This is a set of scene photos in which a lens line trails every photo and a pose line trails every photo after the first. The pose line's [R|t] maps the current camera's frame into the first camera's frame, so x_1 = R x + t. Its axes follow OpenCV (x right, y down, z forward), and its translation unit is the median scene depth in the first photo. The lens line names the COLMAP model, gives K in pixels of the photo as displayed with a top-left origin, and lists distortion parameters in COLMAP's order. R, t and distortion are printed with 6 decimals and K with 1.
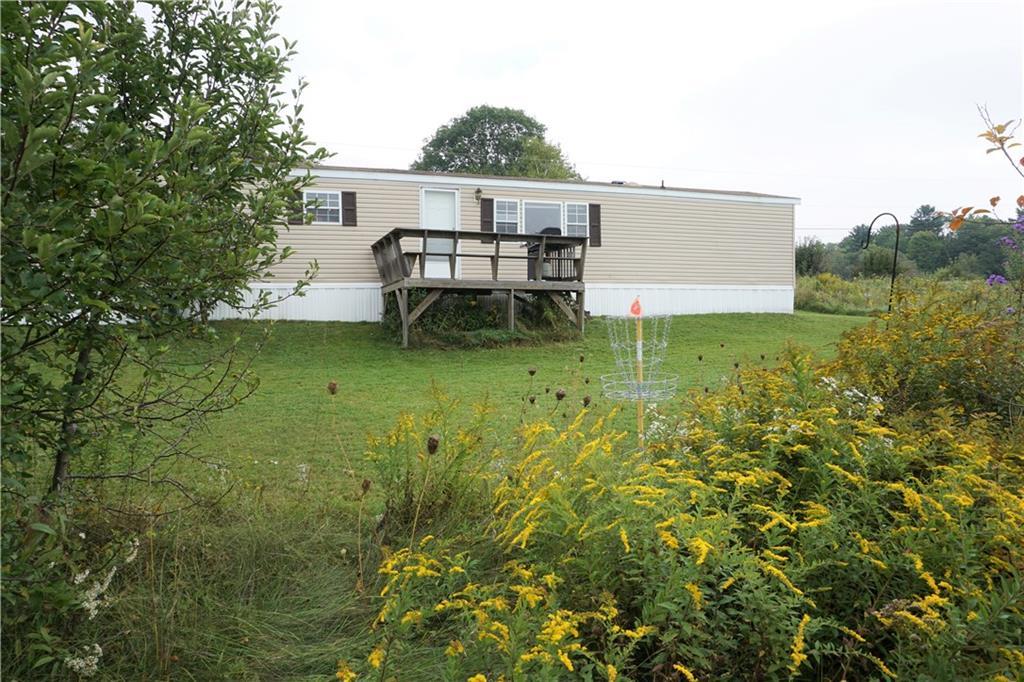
lens RADIAL K [[685.5, 0, 505.5], [0, 685.5, 336.9], [0, 0, 1]] dist [-0.052114, 0.043958]
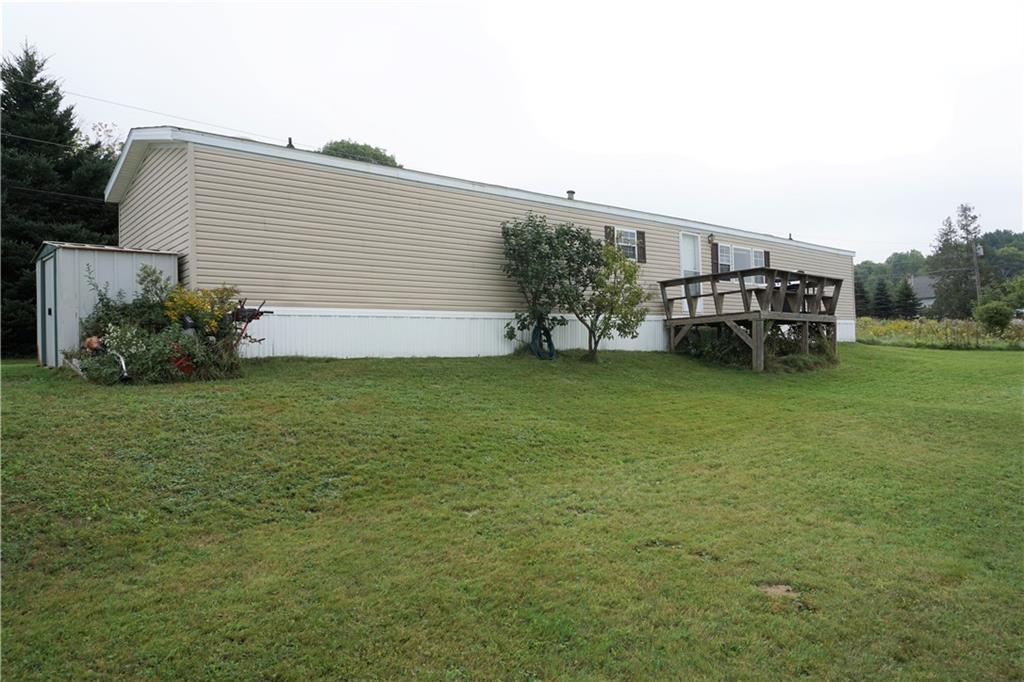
lens RADIAL K [[685.5, 0, 505.5], [0, 685.5, 336.9], [0, 0, 1]] dist [-0.052114, 0.043958]
pose [[0.929731, -0.004442, 0.368214, -0.806381], [0.025225, 0.998347, -0.051648, 0.004435], [-0.367376, 0.057307, 0.928305, 0.085661]]
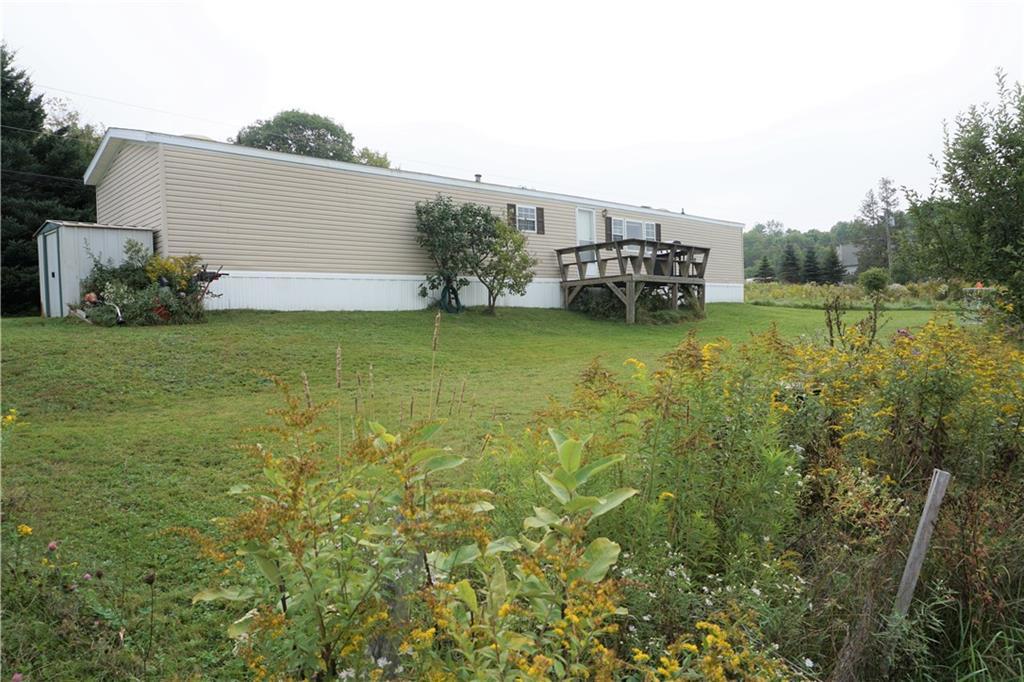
lens RADIAL K [[685.5, 0, 505.5], [0, 685.5, 336.9], [0, 0, 1]] dist [-0.052114, 0.043958]
pose [[0.906625, -0.028249, 0.420991, -0.818857], [0.032609, 0.999463, -0.003160, 0.032308], [-0.420675, 0.016593, 0.907060, -0.135219]]
